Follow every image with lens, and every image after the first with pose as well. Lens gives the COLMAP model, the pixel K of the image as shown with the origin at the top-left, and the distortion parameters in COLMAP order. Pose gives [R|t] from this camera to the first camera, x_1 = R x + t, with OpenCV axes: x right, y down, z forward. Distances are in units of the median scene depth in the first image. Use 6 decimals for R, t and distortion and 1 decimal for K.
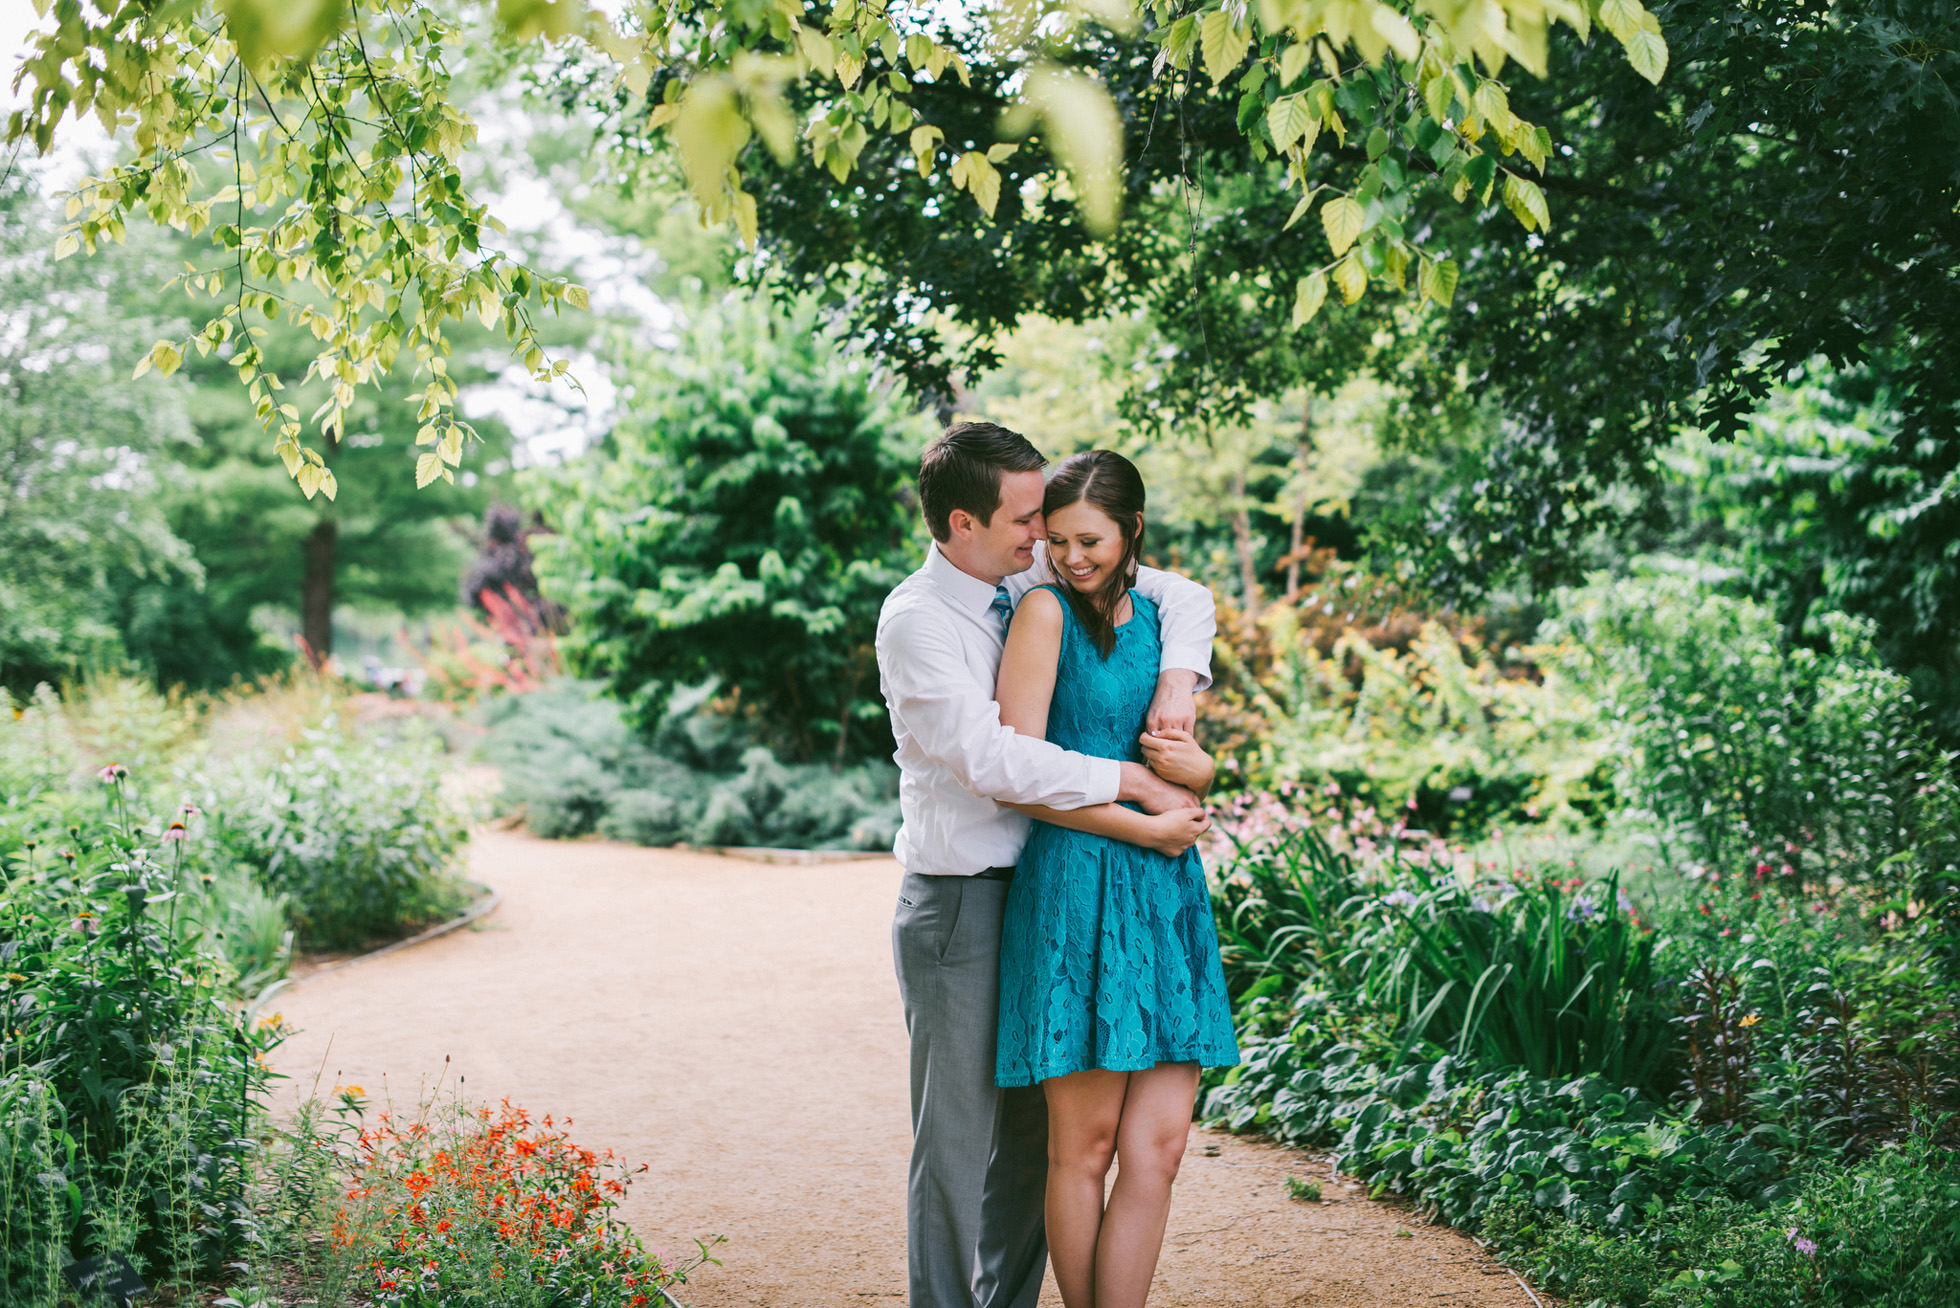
lens RADIAL K [[2880.1, 0, 970.5], [0, 2880.1, 639.9], [0, 0, 1]] dist [-0.075177, 0.000000]
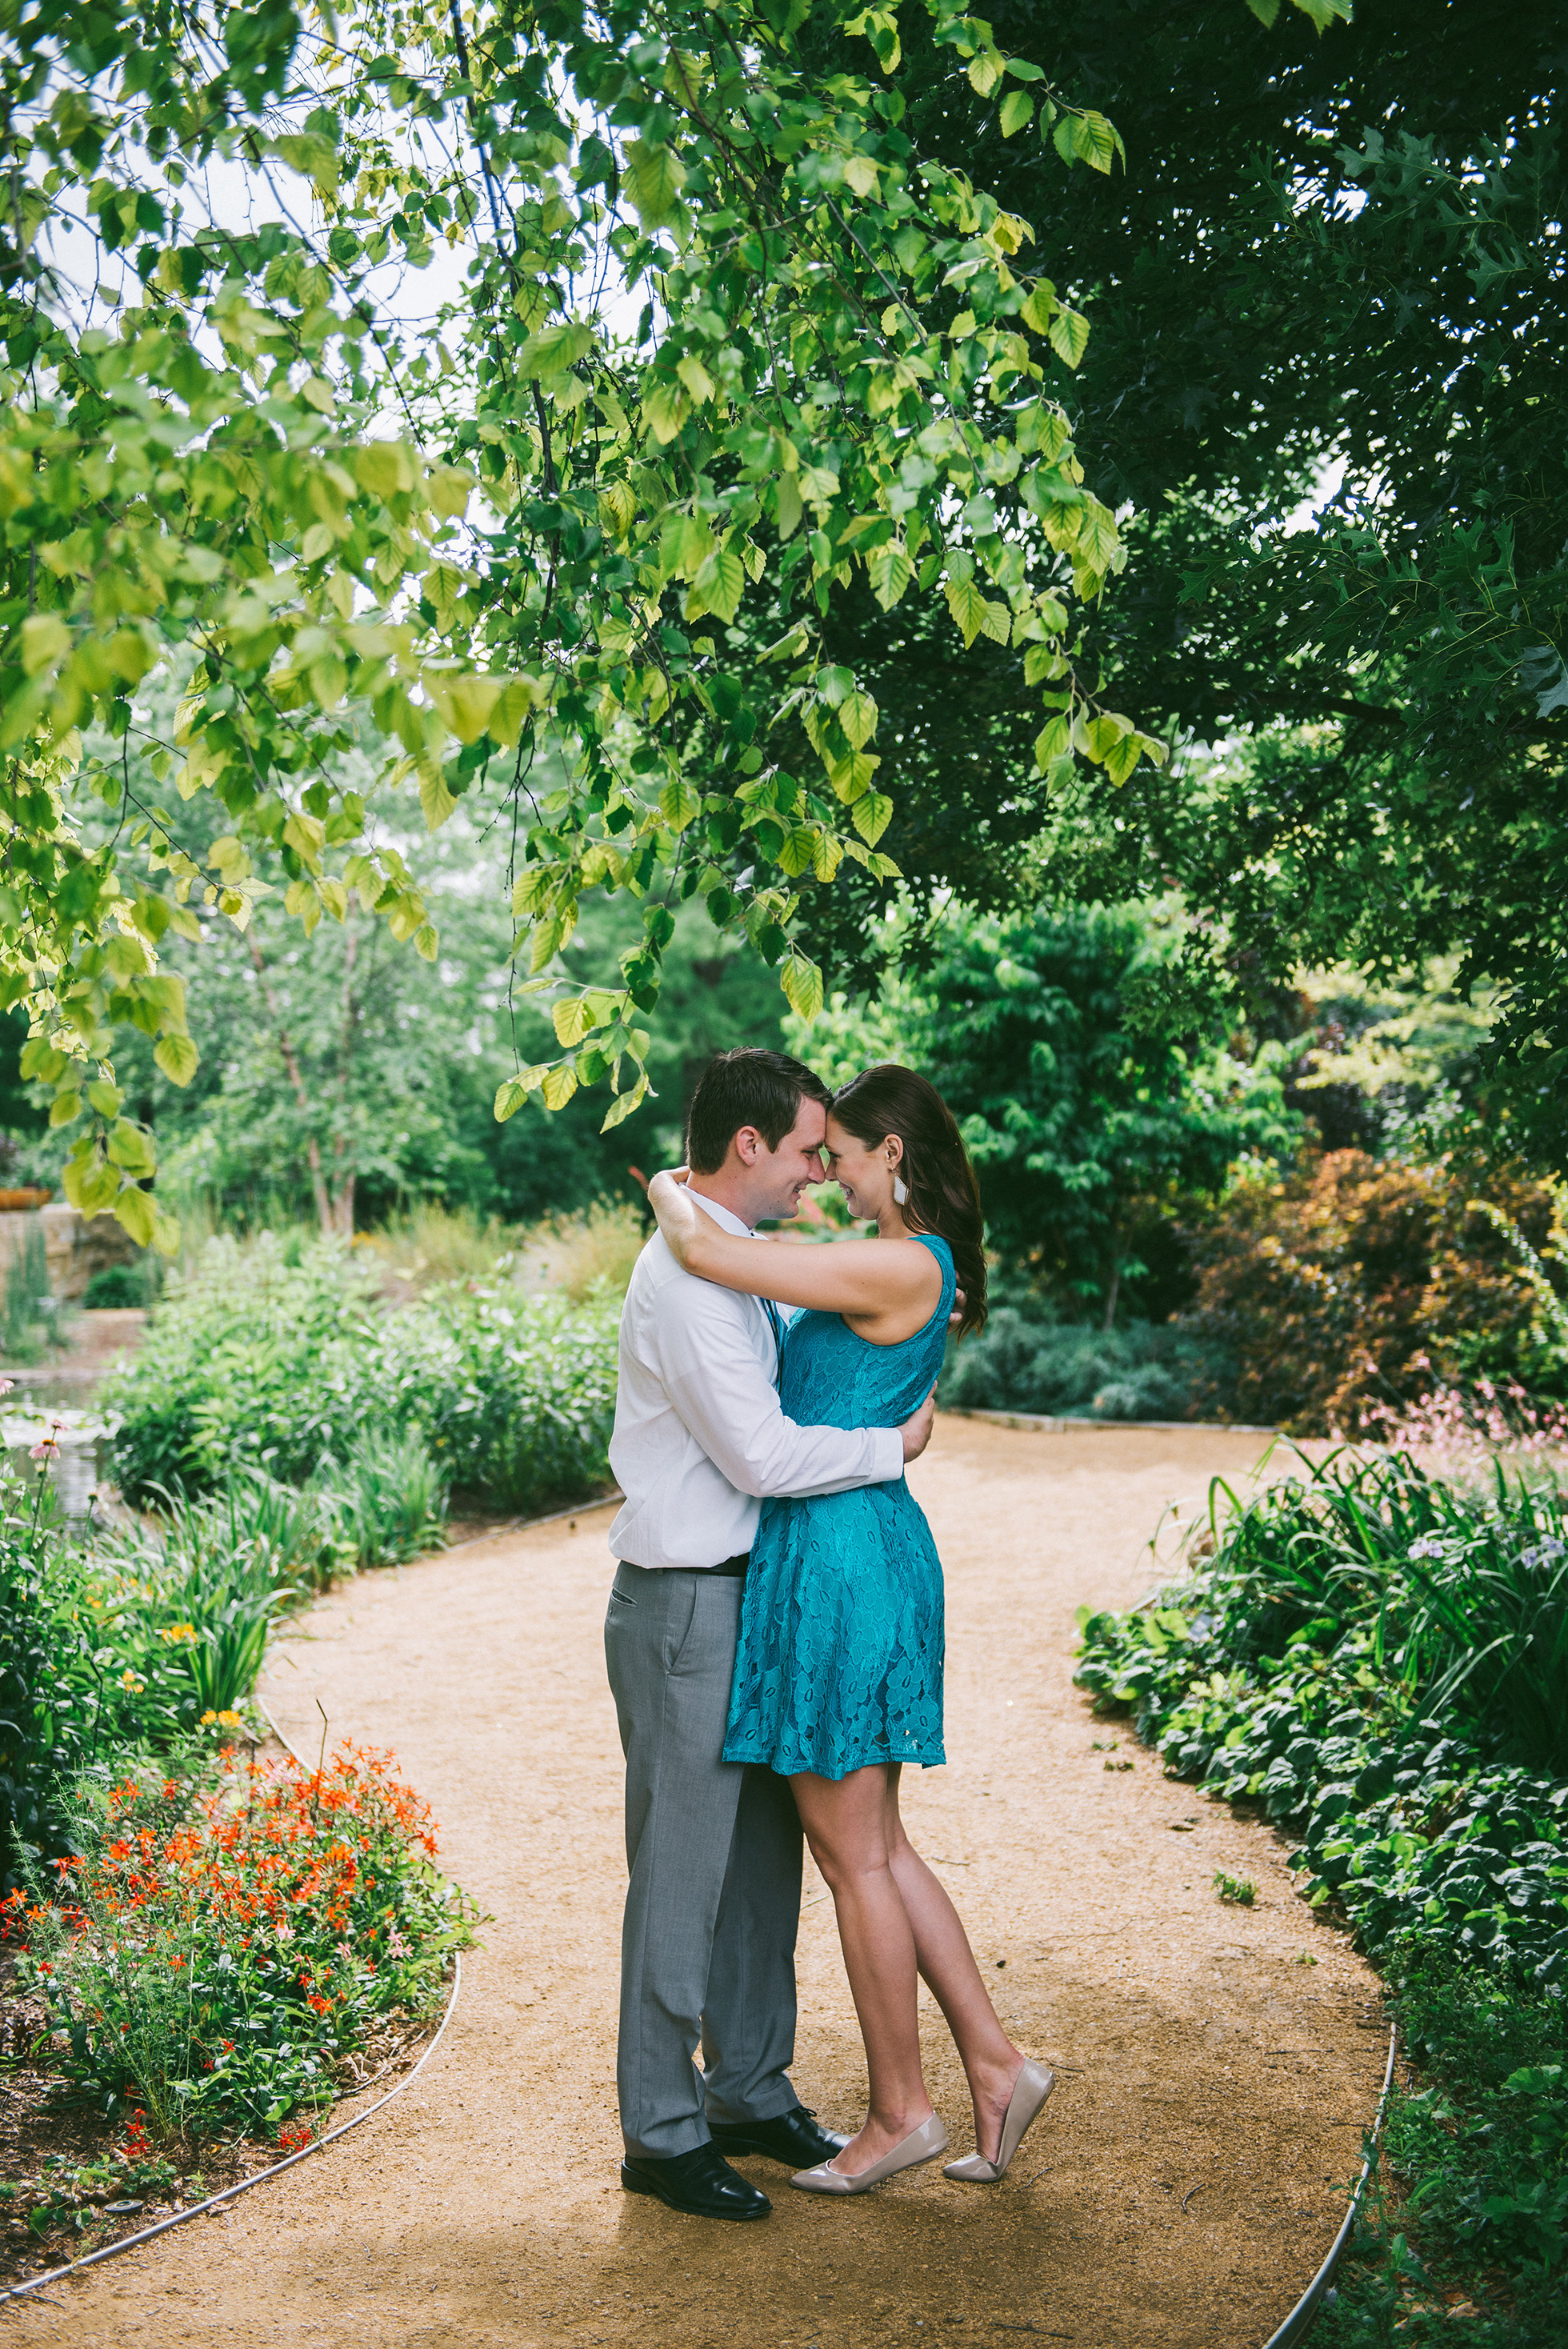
lens RADIAL K [[2905.1, 0, 808.7], [0, 2905.1, 1173.8], [0, 0, 1]] dist [0.156175, 0.000000]
pose [[0.971844, 0.016223, -0.235068, 0.164906], [-0.013707, 0.999830, 0.012332, -0.032522], [0.235228, -0.008762, 0.971901, 0.071297]]
